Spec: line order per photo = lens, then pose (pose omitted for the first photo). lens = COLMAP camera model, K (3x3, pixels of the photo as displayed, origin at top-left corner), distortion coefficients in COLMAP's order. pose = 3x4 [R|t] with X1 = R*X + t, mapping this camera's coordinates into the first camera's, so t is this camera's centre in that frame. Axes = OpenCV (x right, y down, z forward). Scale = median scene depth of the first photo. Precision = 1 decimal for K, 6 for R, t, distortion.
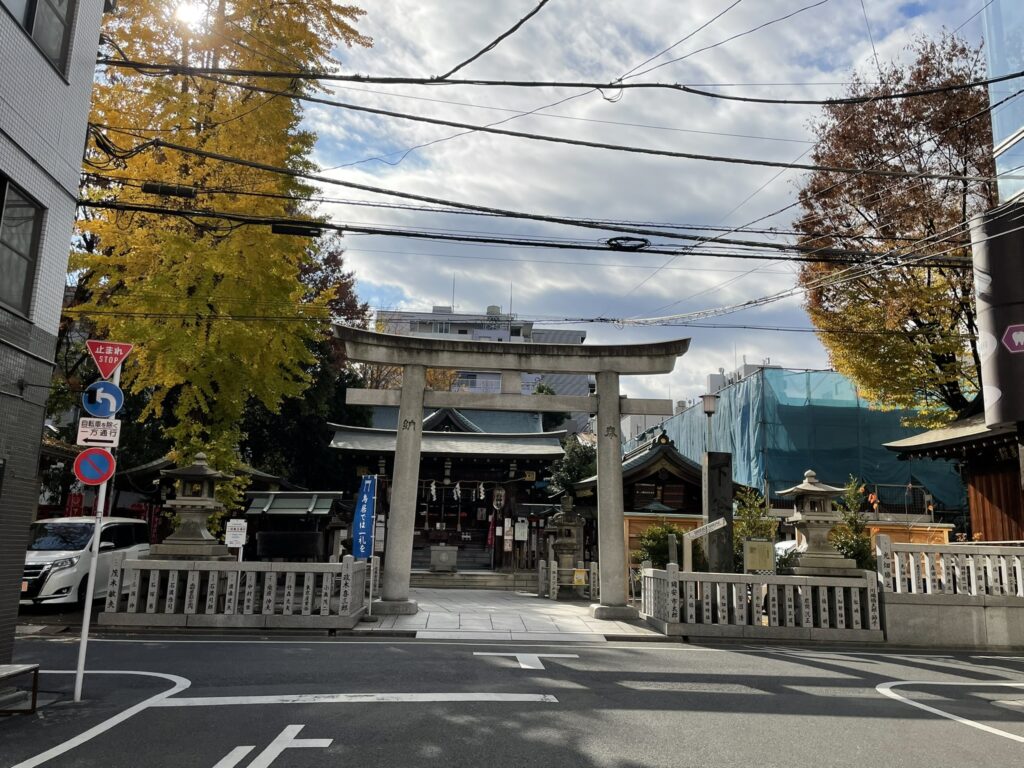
lens RADIAL K [[848.0, 0, 514.2], [0, 848.0, 363.0], [0, 0, 1]] dist [0.082977, -0.006657]
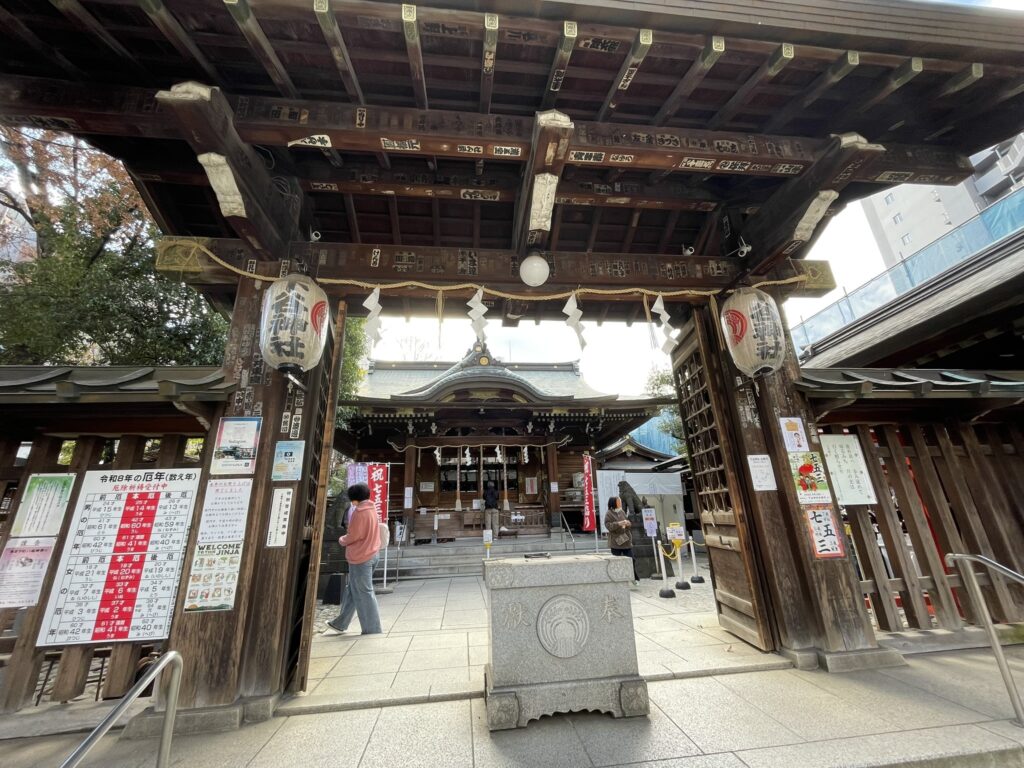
lens RADIAL K [[410.6, 0, 511.5], [0, 410.6, 381.7], [0, 0, 1]] dist [-0.002891, -0.000081]
pose [[0.997943, -0.051173, 0.038606, -0.091735], [0.055563, 0.990868, -0.122855, 0.183390], [-0.031967, 0.124747, 0.991673, 0.888822]]
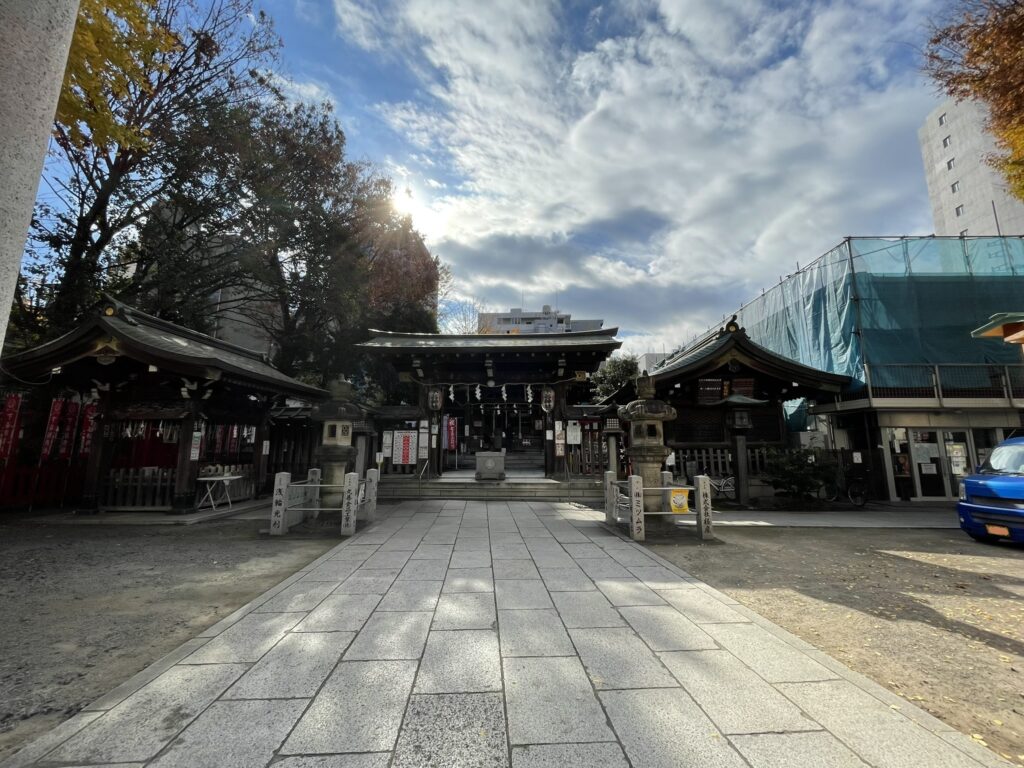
lens RADIAL K [[410.6, 0, 511.5], [0, 410.6, 381.7], [0, 0, 1]] dist [-0.002891, -0.000081]
pose [[0.991748, -0.041198, -0.121404, -0.002124], [0.047289, 0.997741, 0.047720, 0.116485], [0.119164, -0.053067, 0.991455, 0.554832]]
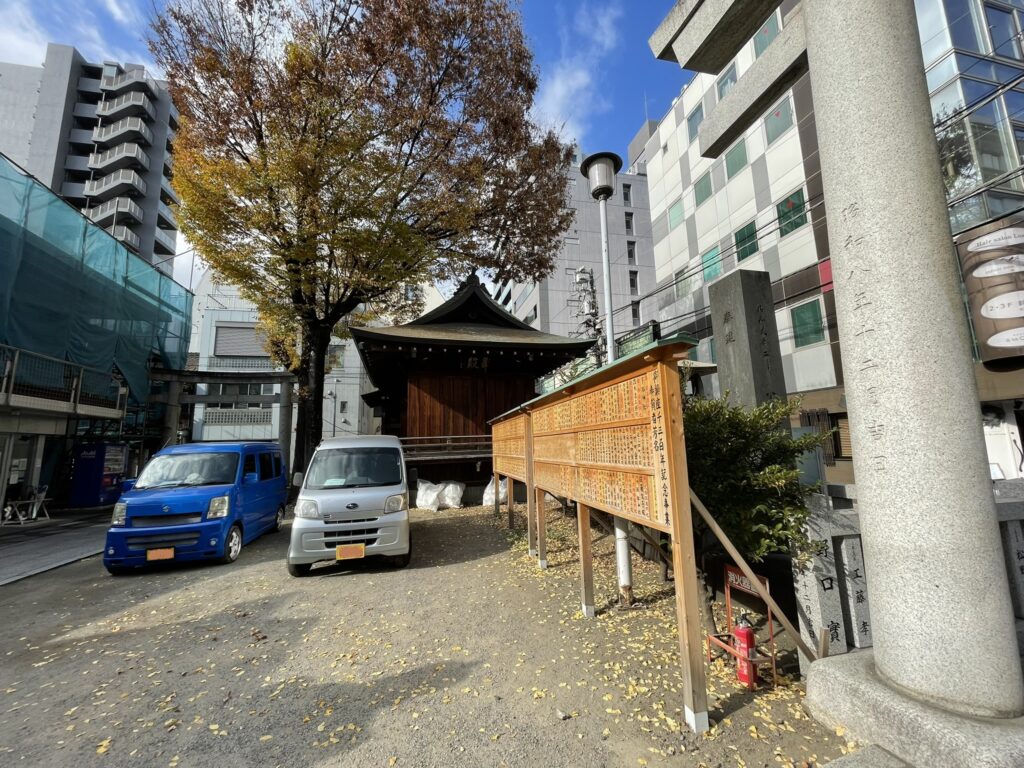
lens RADIAL K [[410.6, 0, 511.5], [0, 410.6, 381.7], [0, 0, 1]] dist [-0.002891, -0.000081]
pose [[-0.166765, 0.127329, 0.977741, 0.002829], [-0.189662, 0.968966, -0.158535, 0.139482], [-0.967583, -0.211878, -0.137440, 0.678766]]
